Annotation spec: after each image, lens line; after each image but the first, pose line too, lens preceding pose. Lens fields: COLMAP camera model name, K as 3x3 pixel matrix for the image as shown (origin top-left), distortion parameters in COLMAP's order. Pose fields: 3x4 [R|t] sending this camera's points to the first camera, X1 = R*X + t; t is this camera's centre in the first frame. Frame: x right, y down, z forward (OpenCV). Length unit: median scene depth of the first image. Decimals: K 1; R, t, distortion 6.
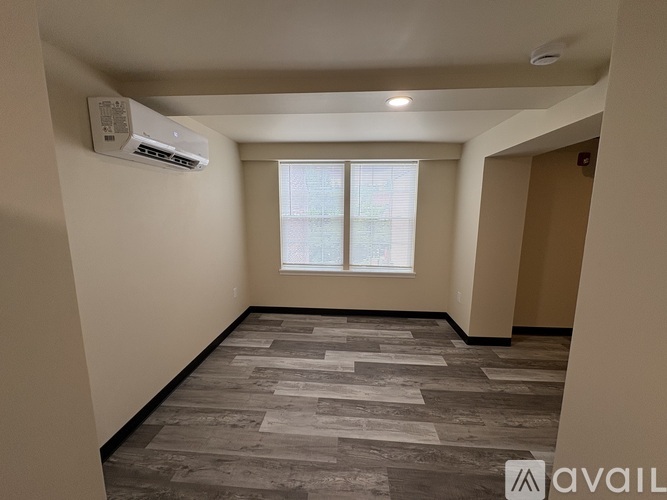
lens RADIAL K [[265.9, 0, 333.6], [0, 265.9, 246.7], [0, 0, 1]] dist [0.001955, 0.000190]
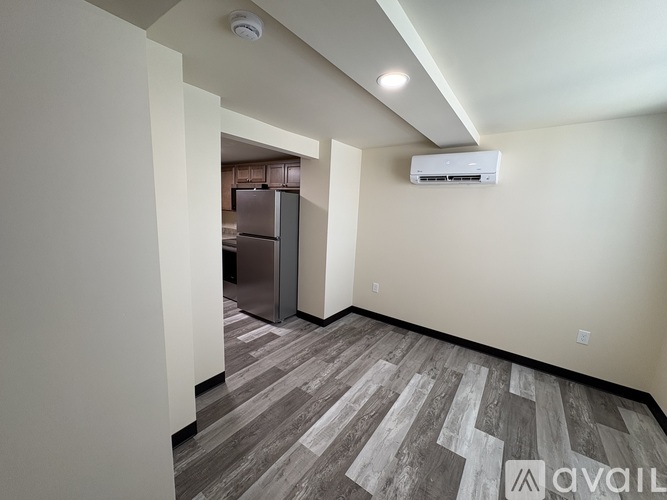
lens RADIAL K [[265.9, 0, 334.2], [0, 265.9, 252.1], [0, 0, 1]] dist [0.001955, 0.000190]
pose [[-0.524069, 0.113175, -0.844123, 0.894602], [-0.168511, 0.957758, 0.233030, -0.159566], [0.834839, 0.264368, -0.482860, 1.146976]]
